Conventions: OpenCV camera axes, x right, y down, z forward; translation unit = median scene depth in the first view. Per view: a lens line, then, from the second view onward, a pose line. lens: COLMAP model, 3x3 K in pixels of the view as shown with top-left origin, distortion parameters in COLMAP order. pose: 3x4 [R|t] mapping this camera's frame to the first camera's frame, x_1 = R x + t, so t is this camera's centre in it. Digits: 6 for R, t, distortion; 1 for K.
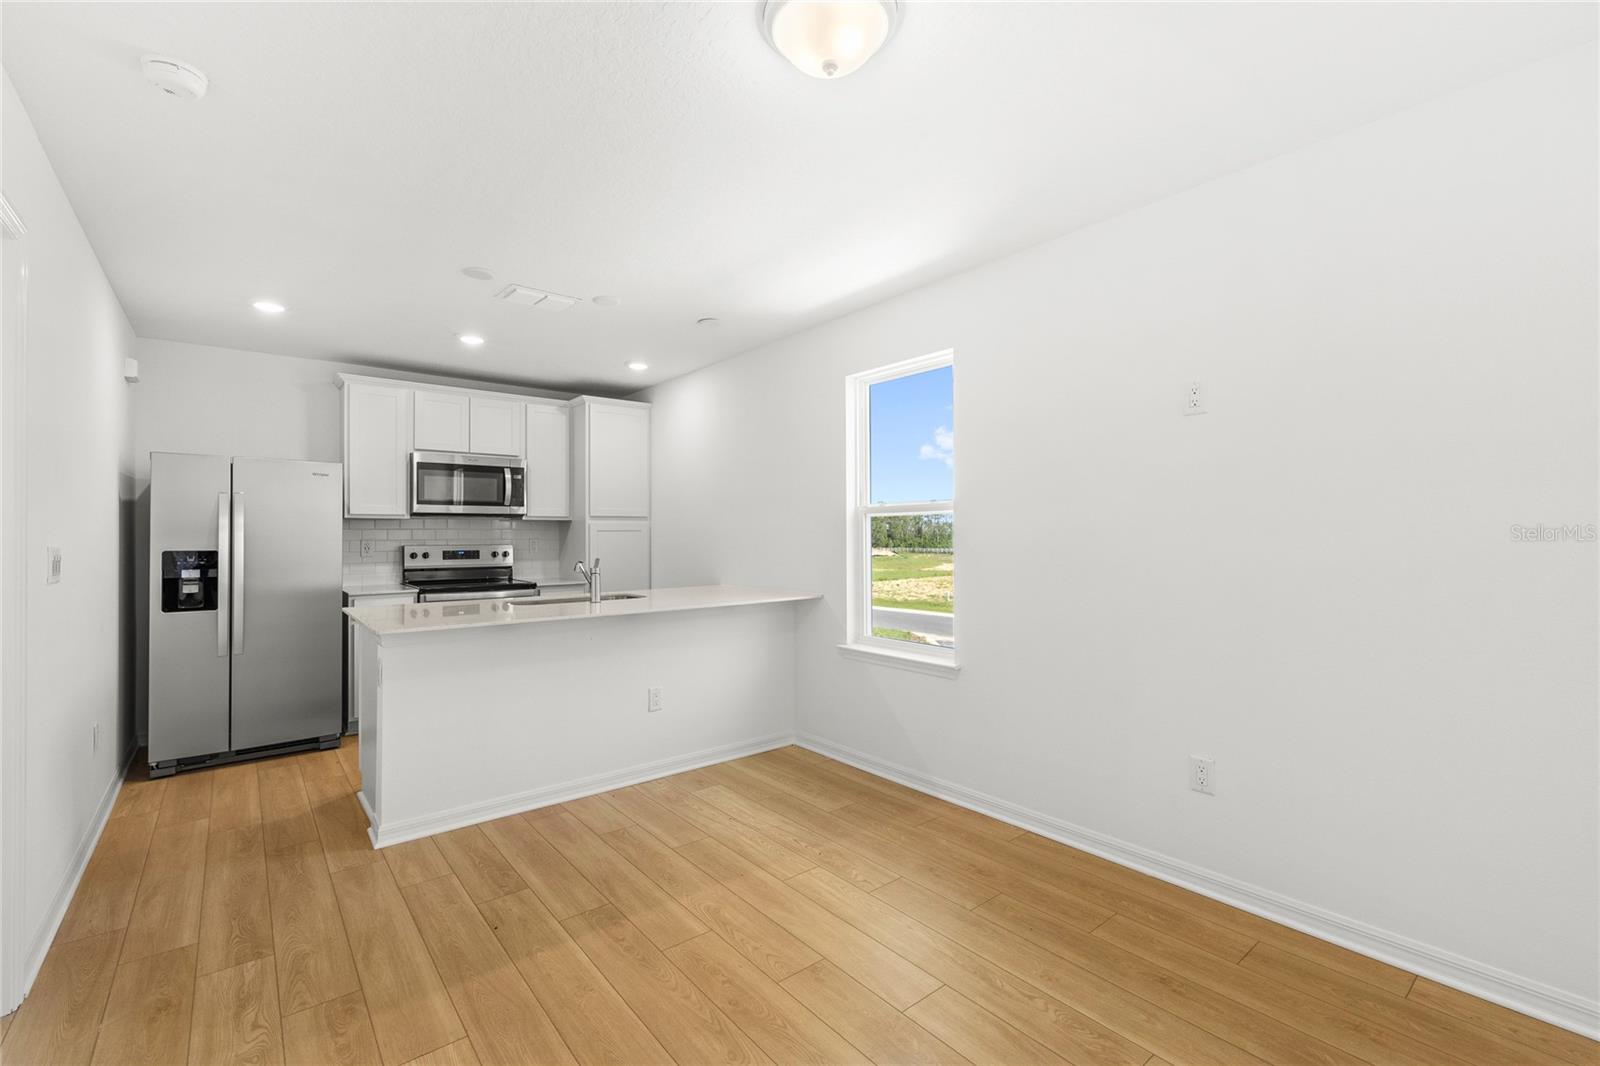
lens RADIAL K [[687.3, 0, 794.0], [0, 687.3, 528.9], [0, 0, 1]] dist [0.001026, 0.000391]
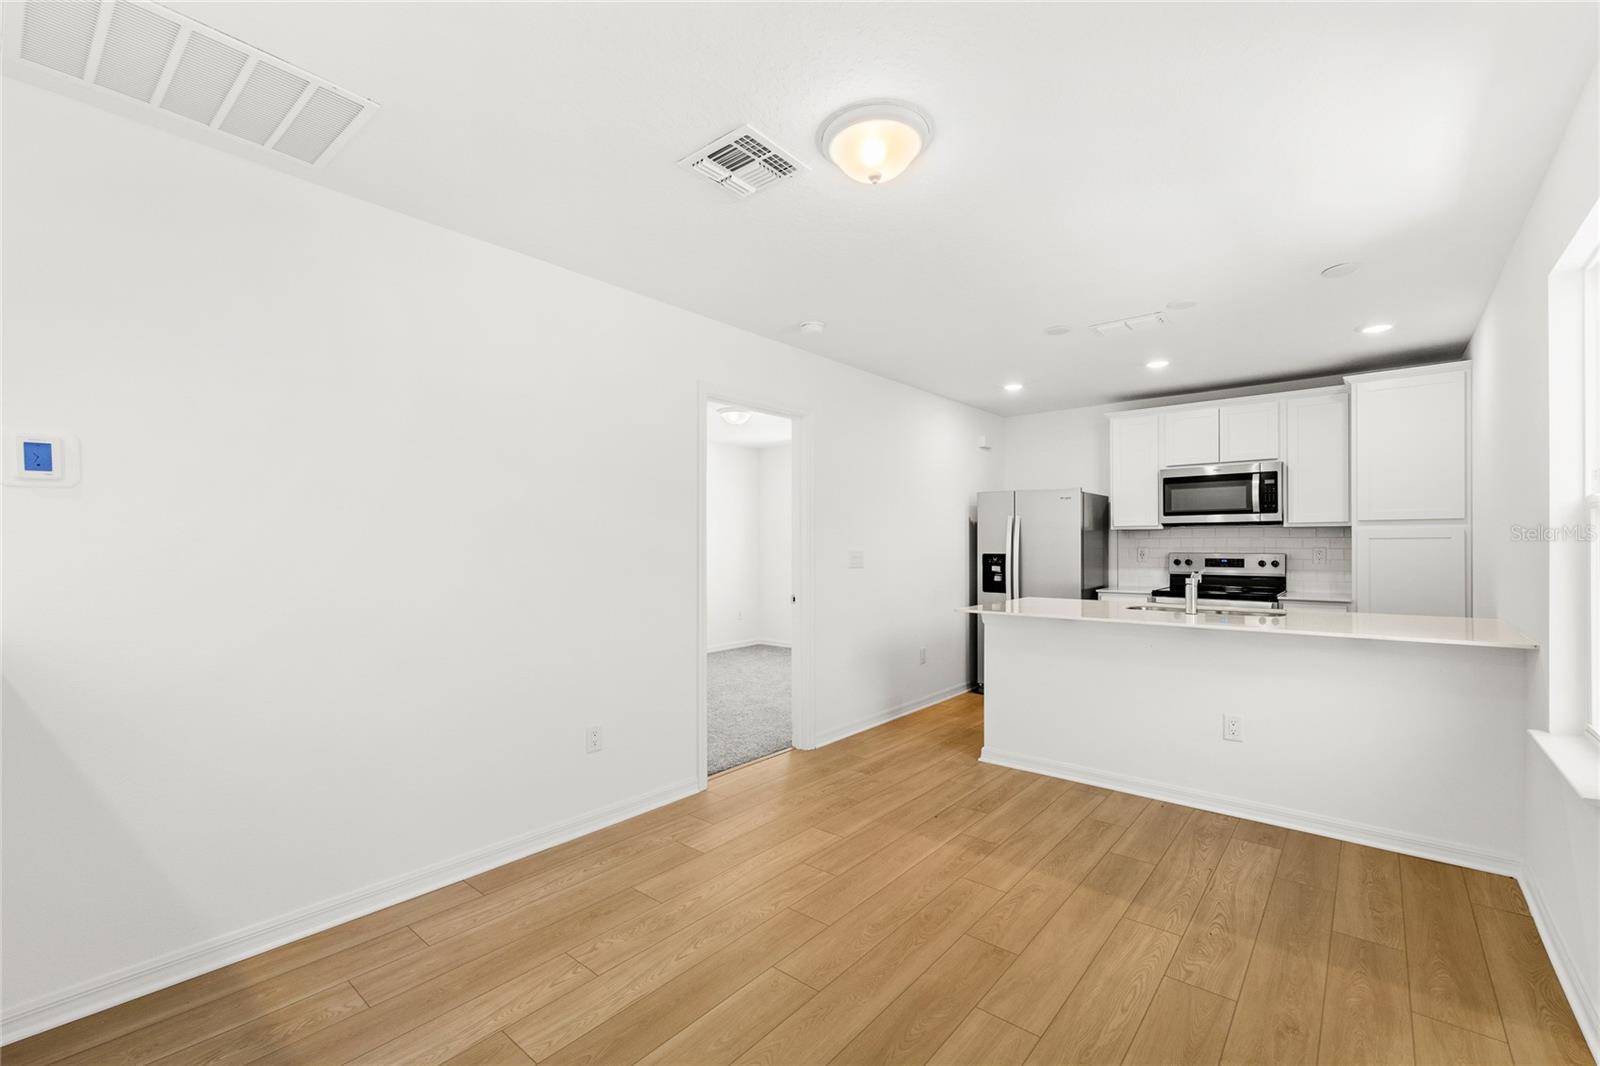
lens RADIAL K [[678.8, 0, 792.7], [0, 678.8, 544.4], [0, 0, 1]] dist [-0.000816, 0.000386]
pose [[0.180724, 0.003341, -0.983528, 0.537126], [0.011112, 0.999923, 0.005438, -0.003037], [0.983471, -0.011911, 0.180673, 0.264234]]
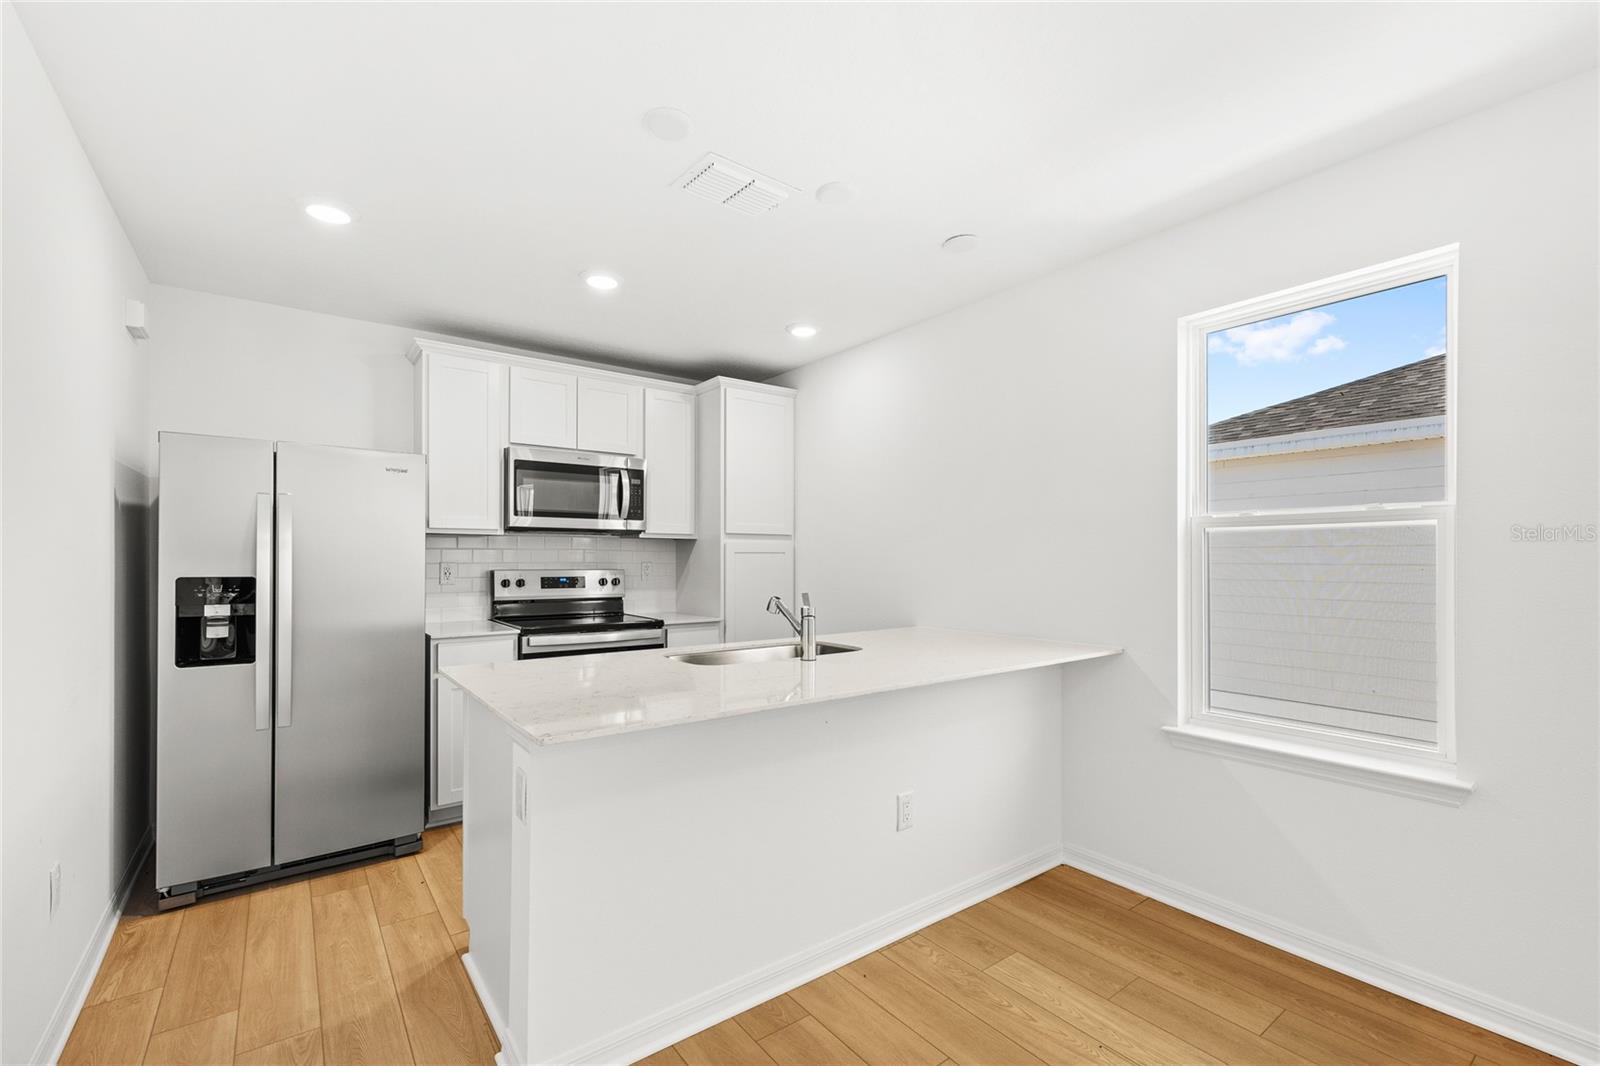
lens RADIAL K [[681.4, 0, 788.7], [0, 681.4, 559.0], [0, 0, 1]] dist [0.003175, 0.000006]
pose [[0.998953, 0.006385, -0.045299, -0.269767], [-0.006014, 0.999947, 0.008314, 0.004770], [0.045349, -0.008033, 0.998939, 0.336776]]
